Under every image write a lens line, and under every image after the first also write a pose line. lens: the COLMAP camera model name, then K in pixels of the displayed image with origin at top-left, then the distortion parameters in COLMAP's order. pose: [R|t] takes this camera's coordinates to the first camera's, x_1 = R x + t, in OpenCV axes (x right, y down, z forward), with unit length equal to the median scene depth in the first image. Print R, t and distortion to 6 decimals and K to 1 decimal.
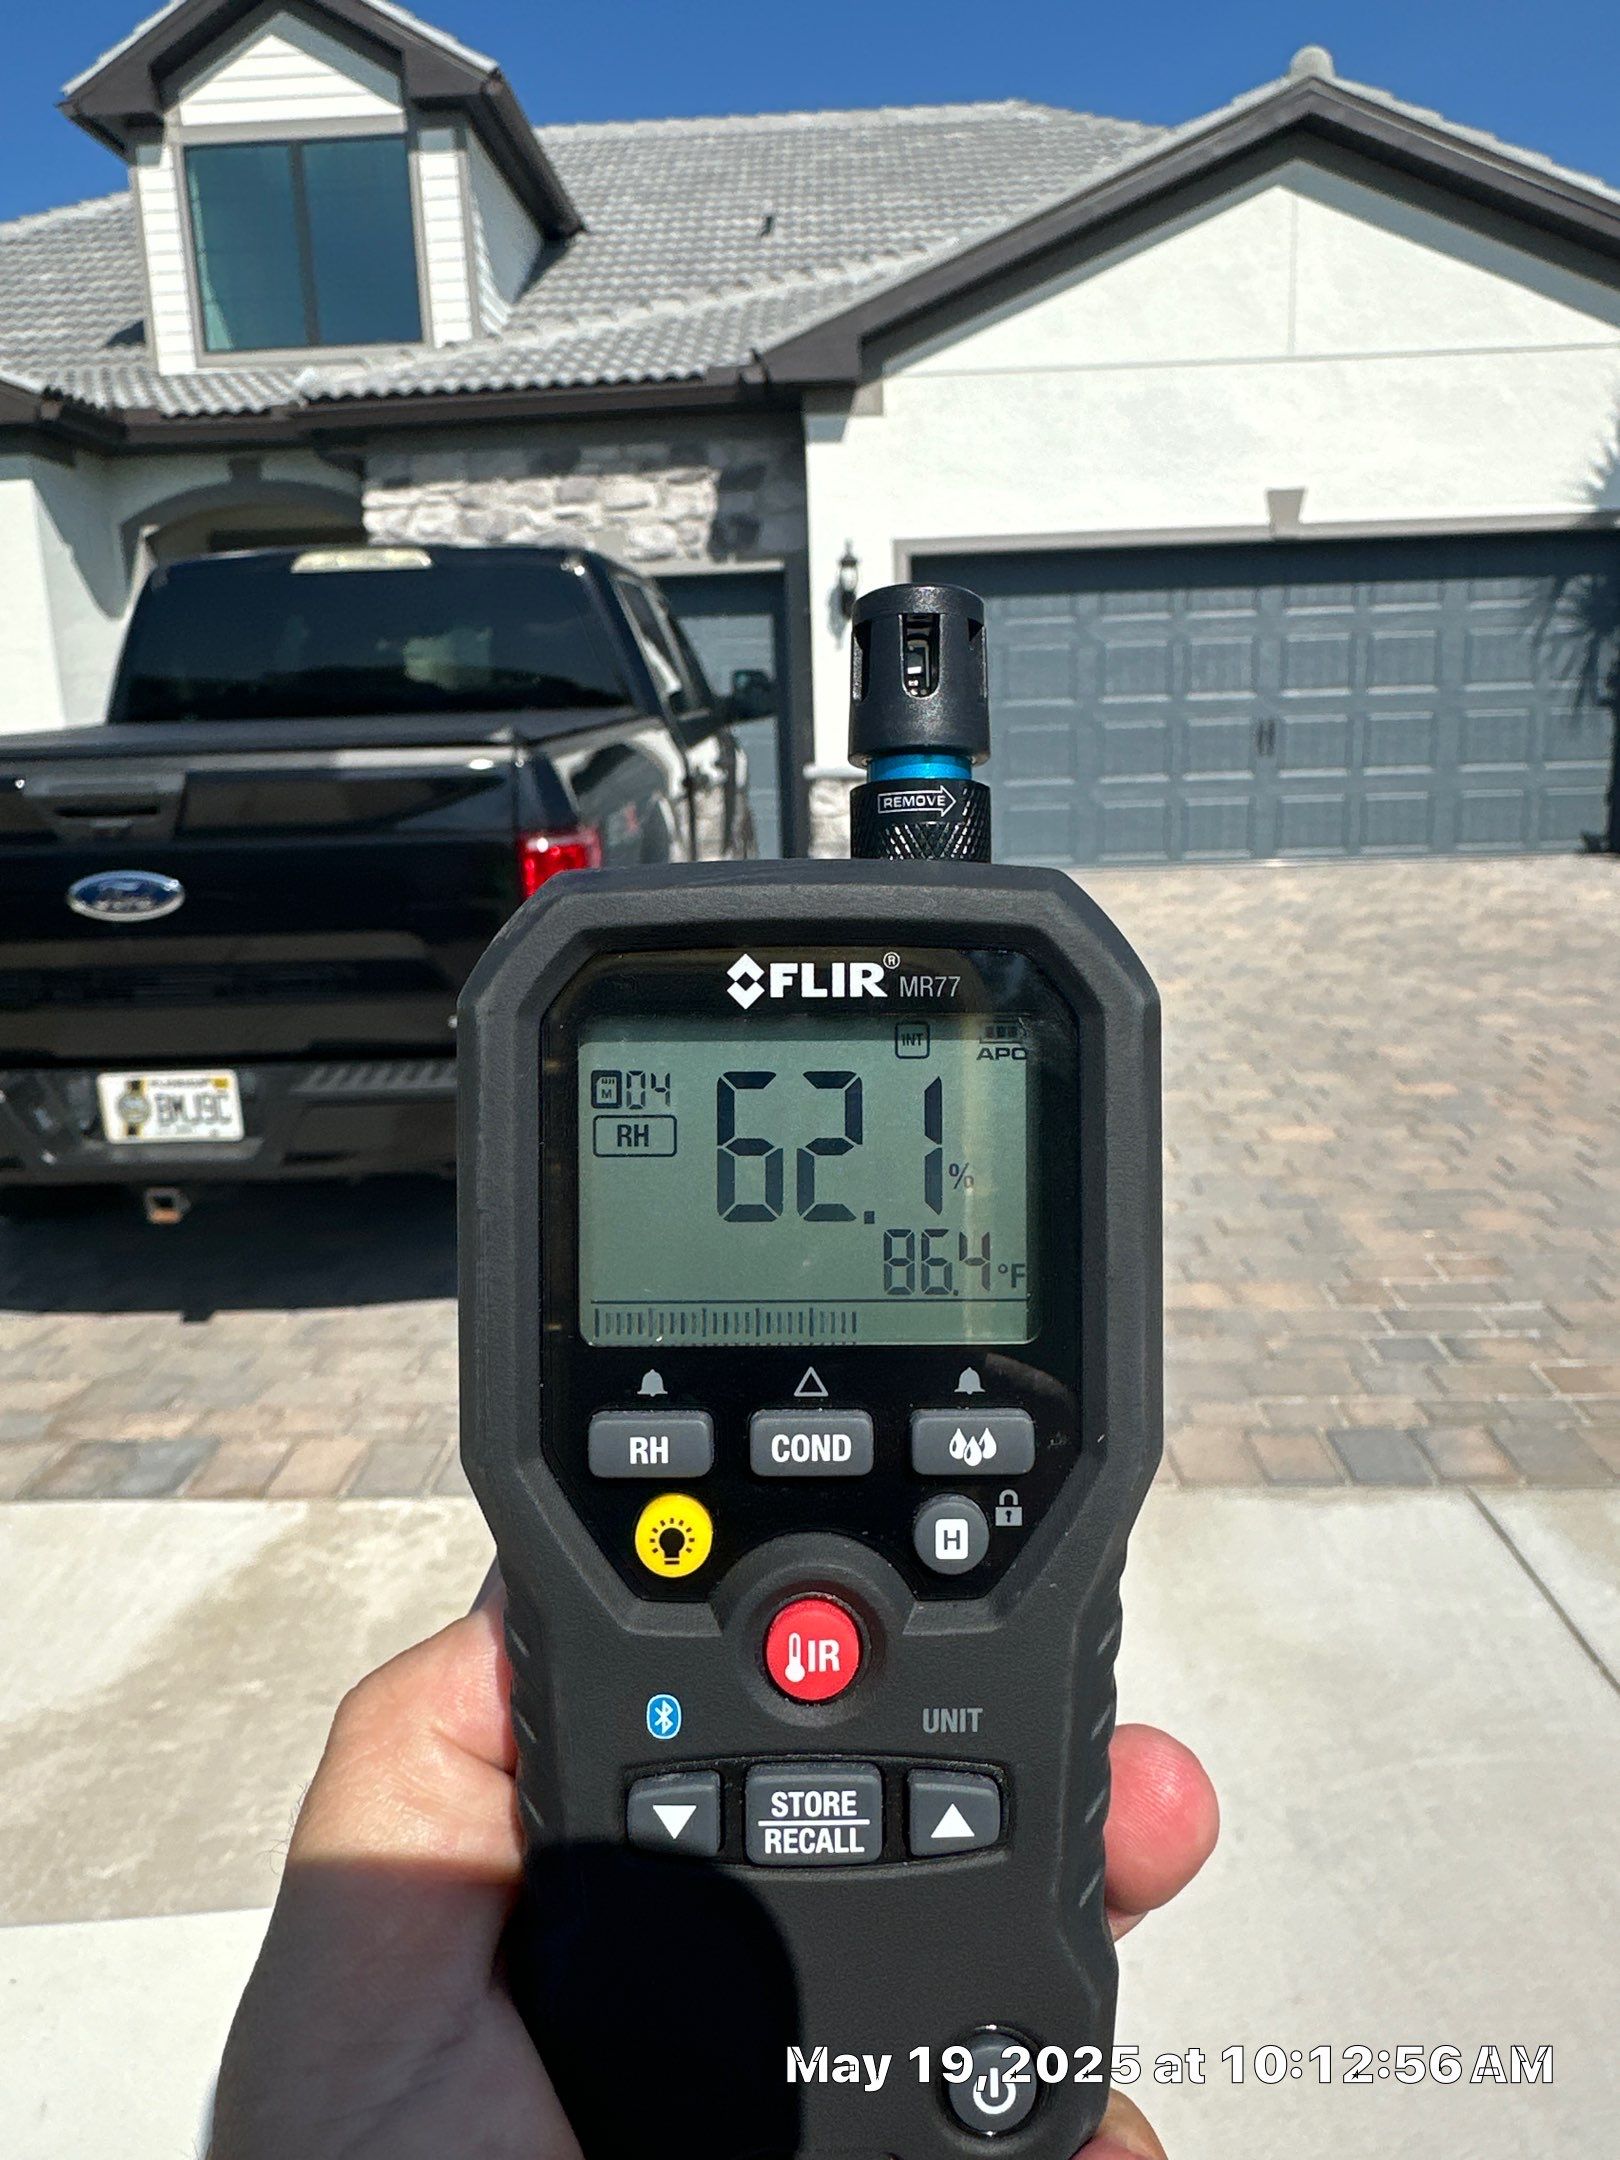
lens RADIAL K [[1579.4, 0, 779.6], [0, 1579.4, 1123.9], [0, 0, 1]] dist [0.023229, -0.026132]
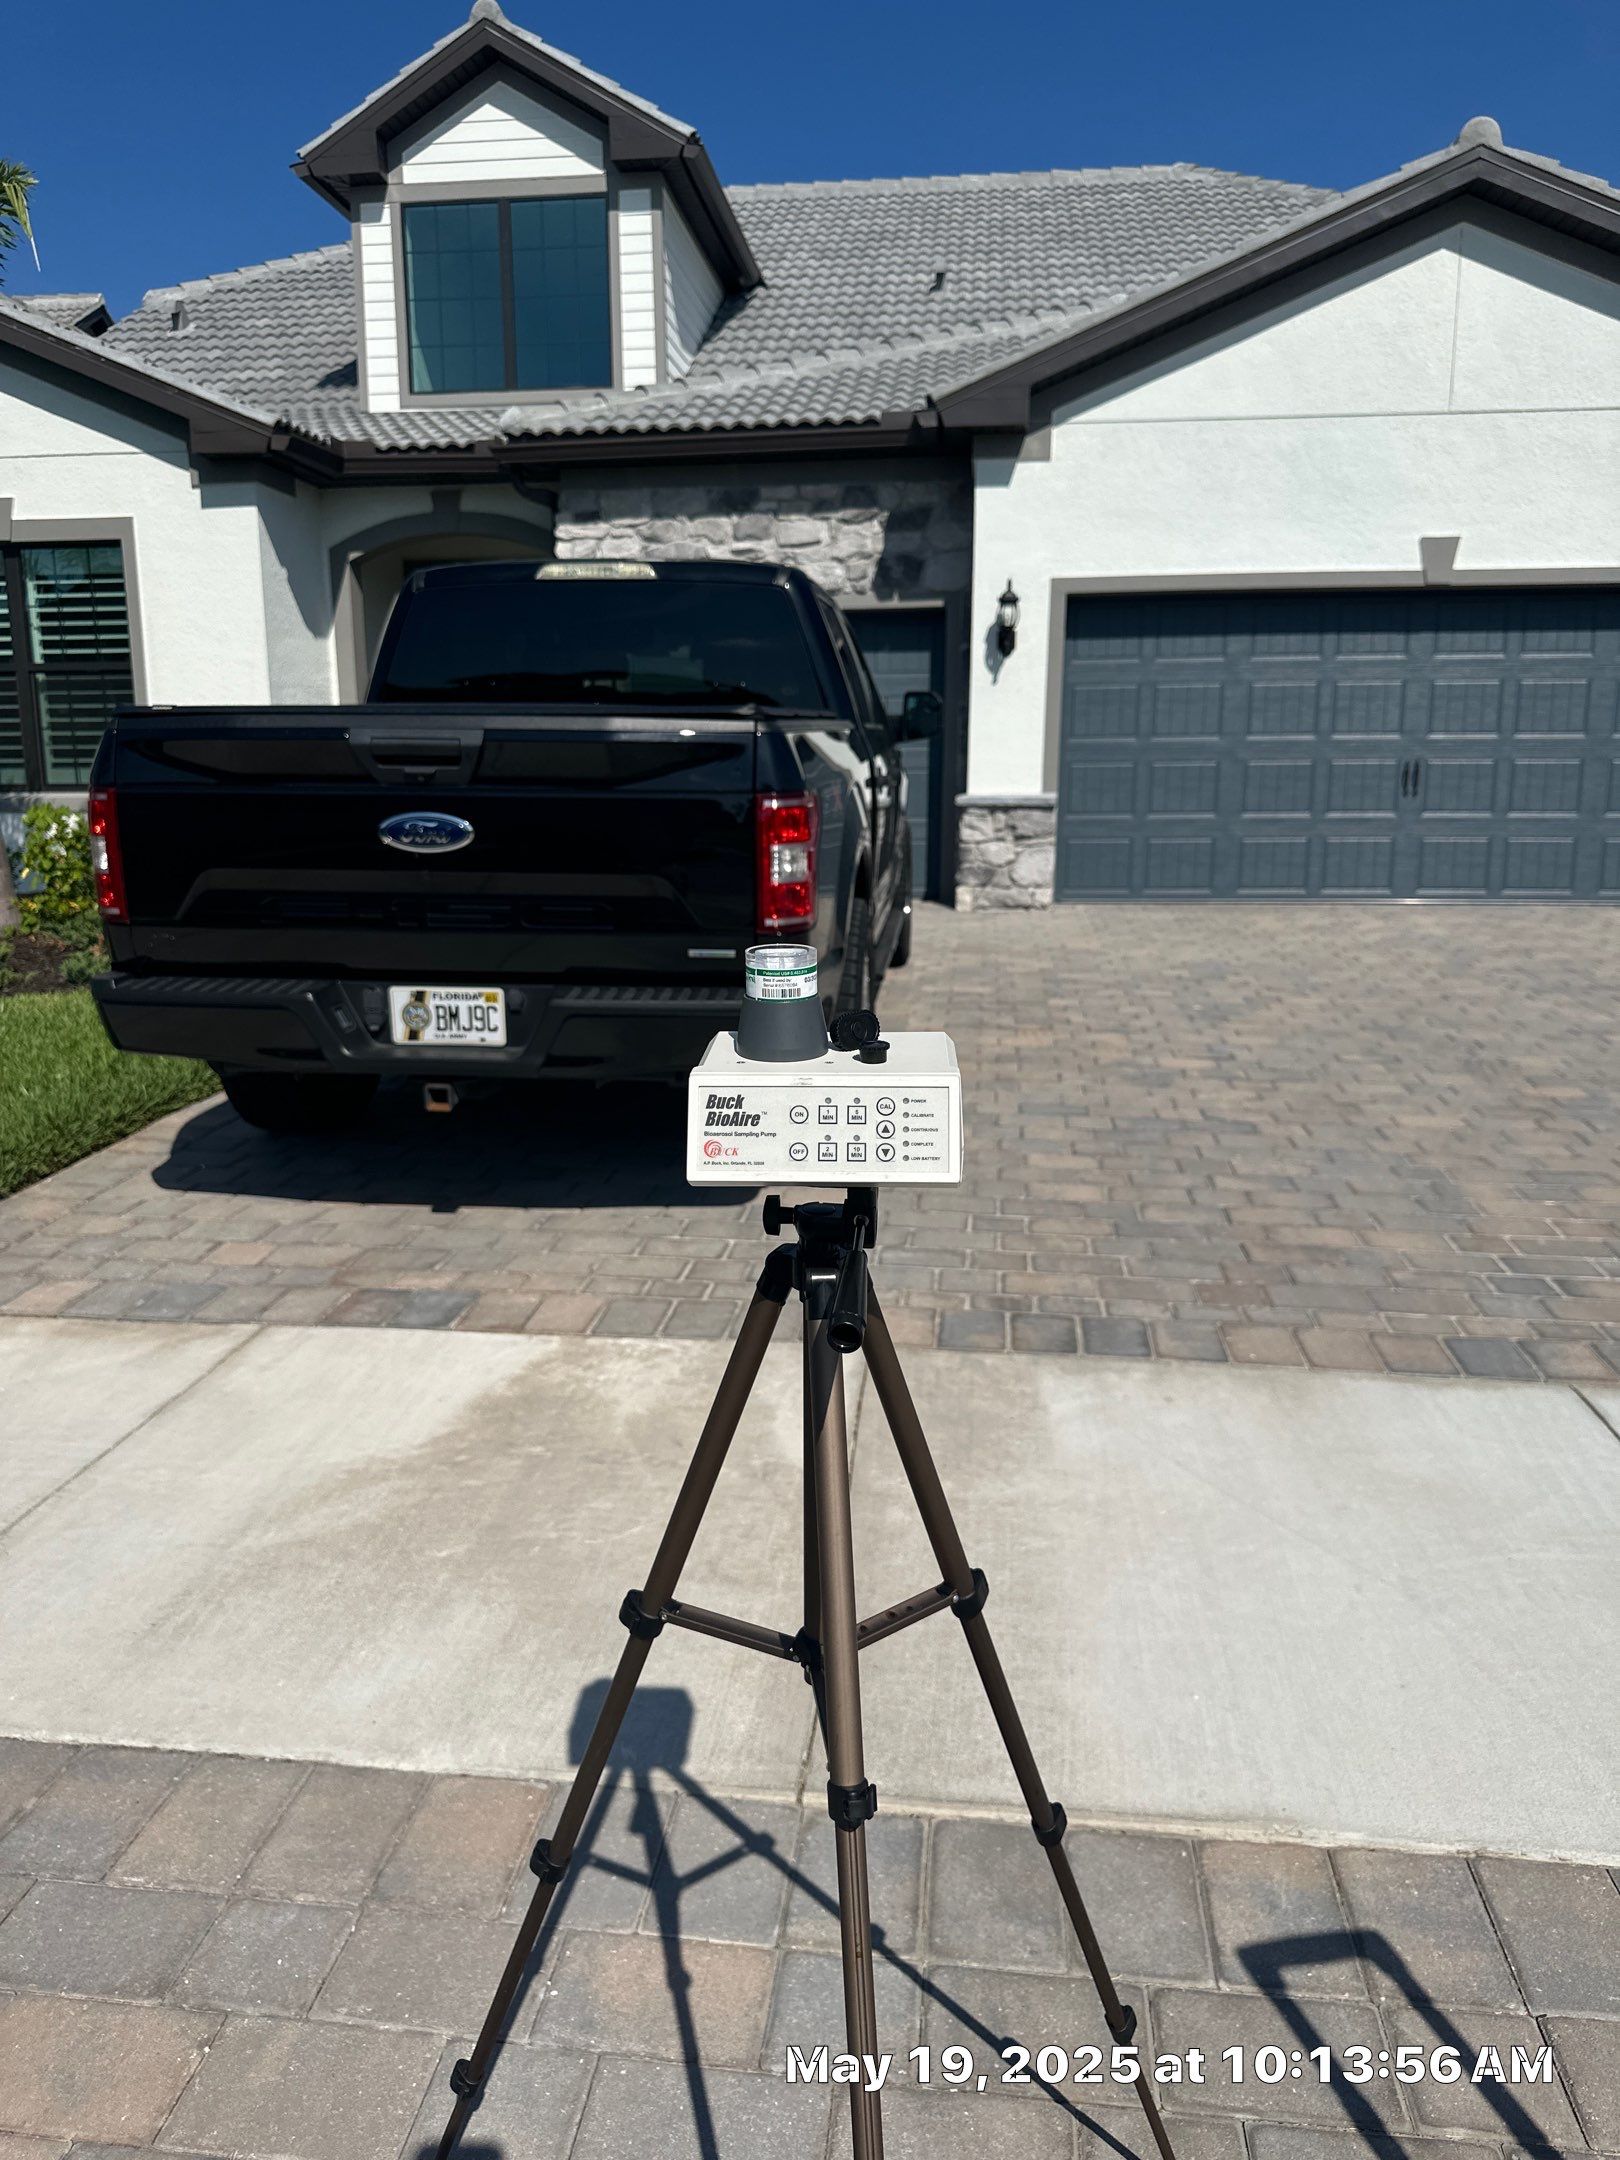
lens RADIAL K [[1579.4, 0, 780.0], [0, 1579.4, 1134.8], [0, 0, 1]] dist [0.023229, -0.026132]
pose [[0.996324, 0.047047, -0.071590, -0.015891], [-0.048619, 0.998610, -0.020378, 0.029719], [0.070532, 0.023784, 0.997226, -0.049399]]
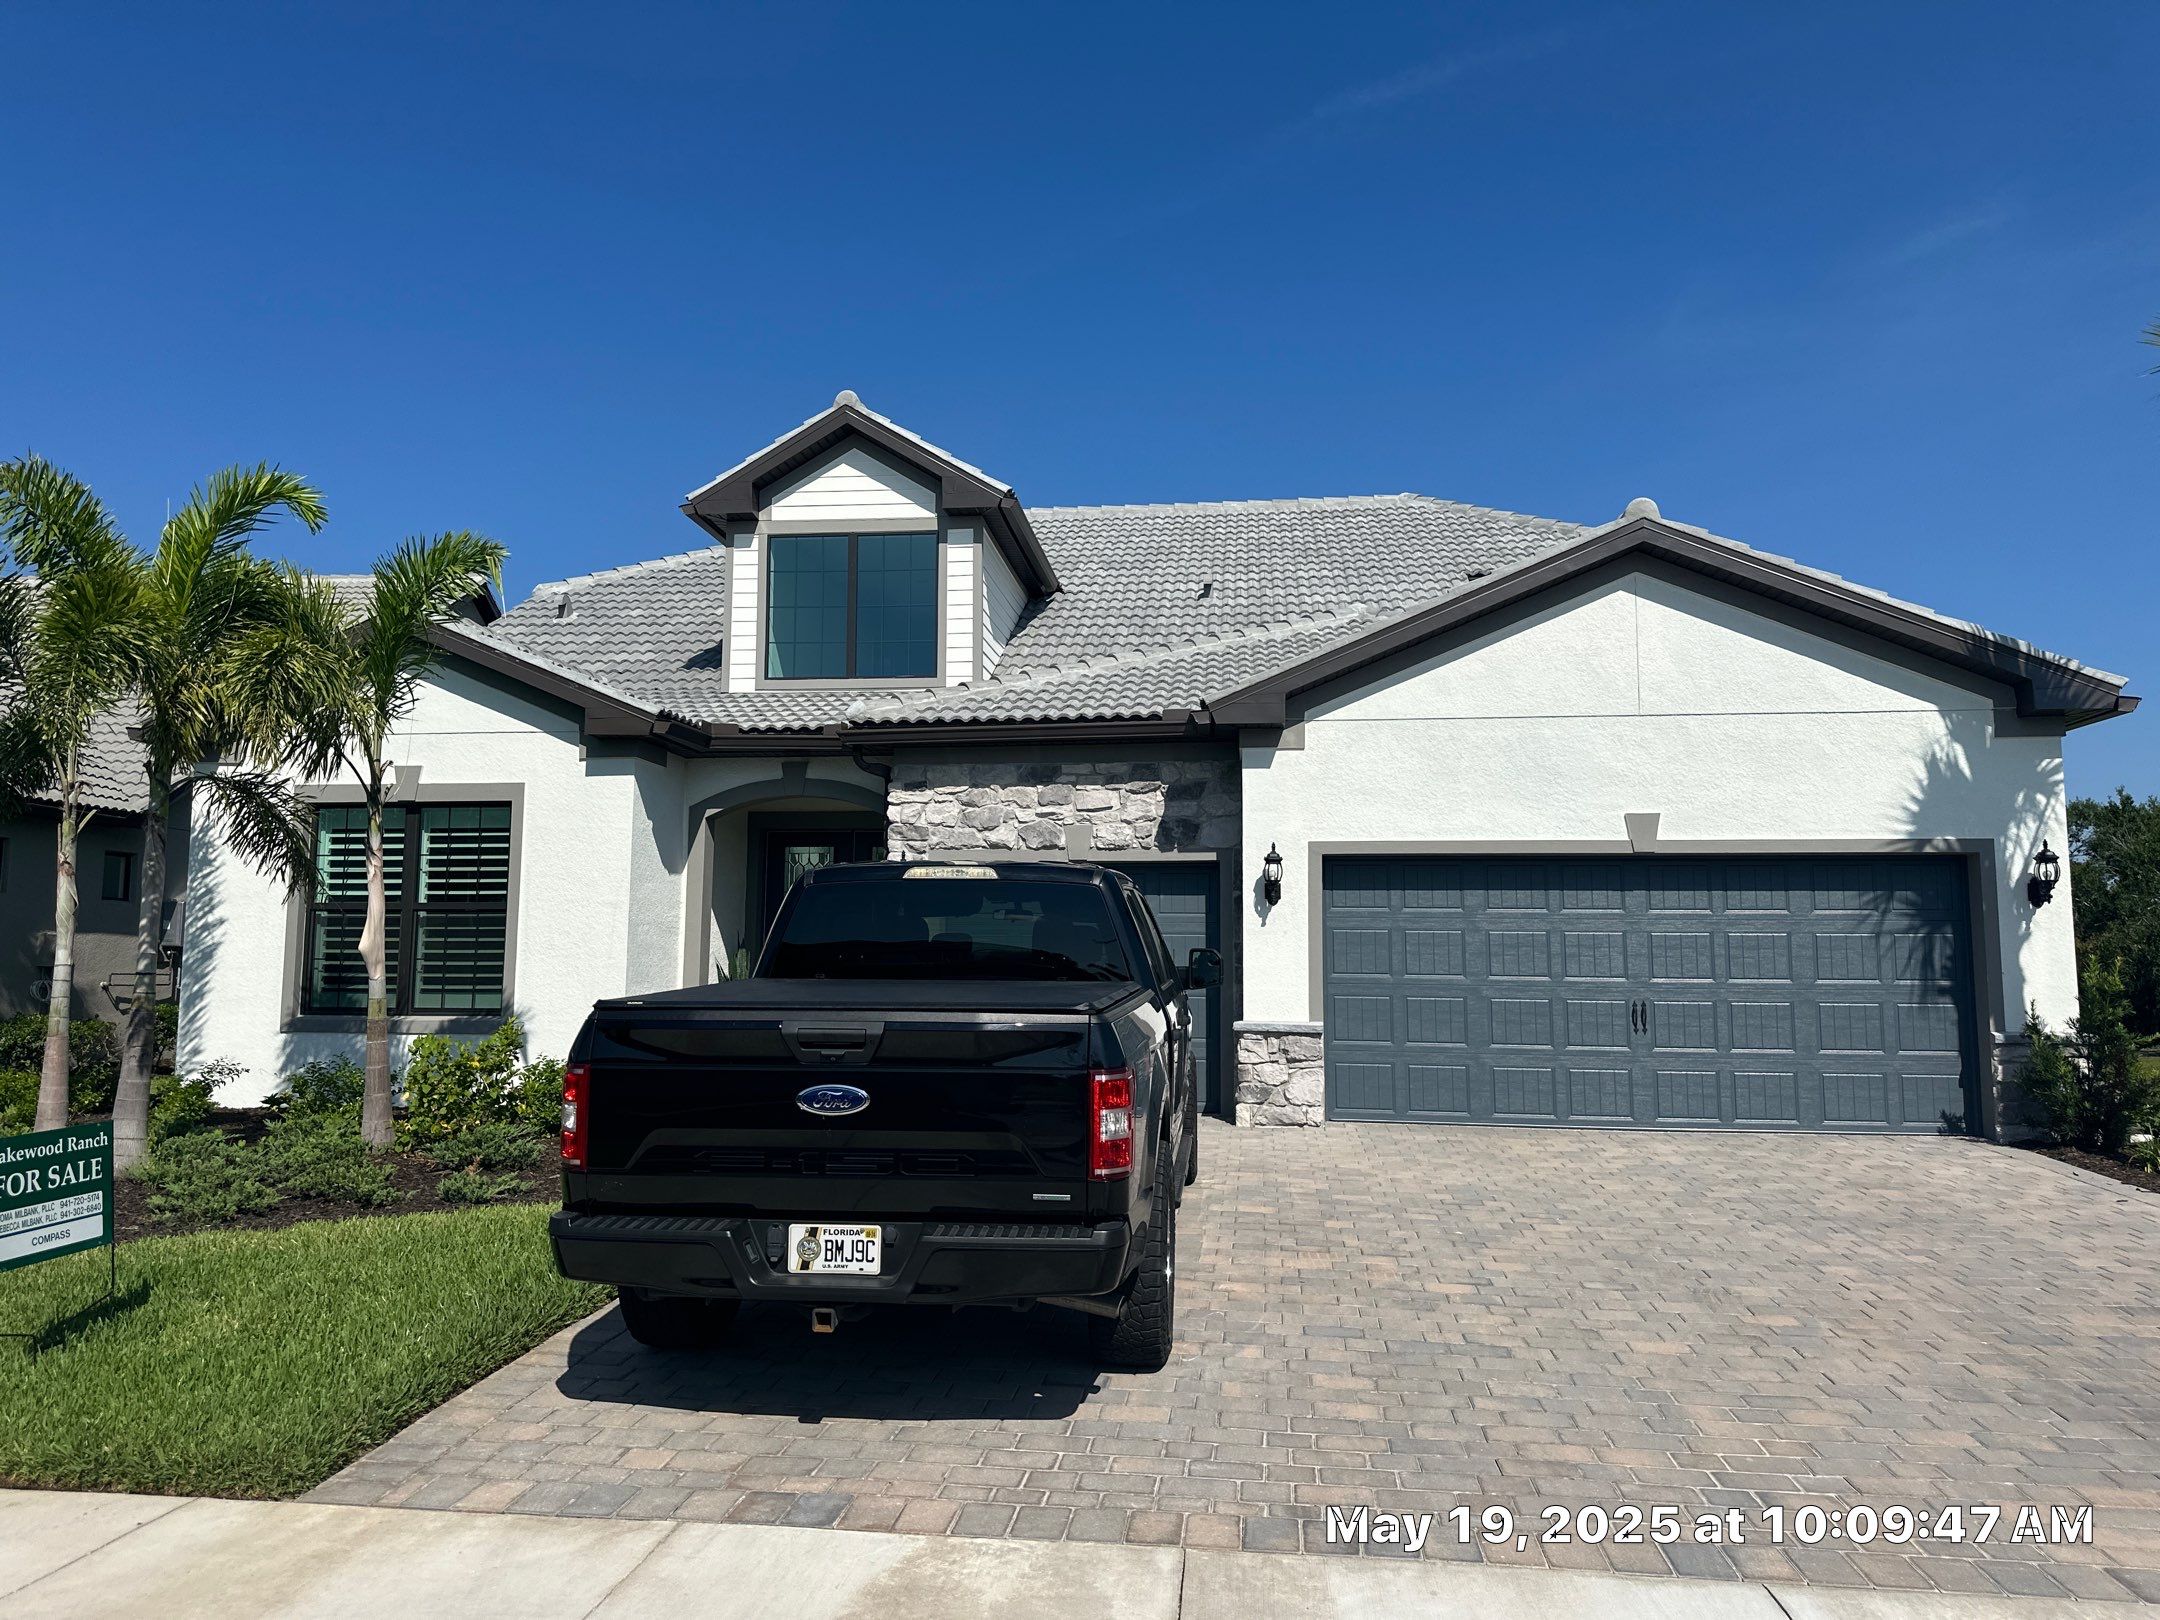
lens RADIAL K [[1579.4, 0, 1082.8], [0, 1579.4, 771.8], [0, 0, 1]] dist [0.023229, -0.026132]
pose [[0.997115, 0.035616, -0.067037, -0.025298], [-0.057543, 0.930598, -0.361491, 0.031044], [0.049510, 0.364306, 0.929962, -0.164335]]
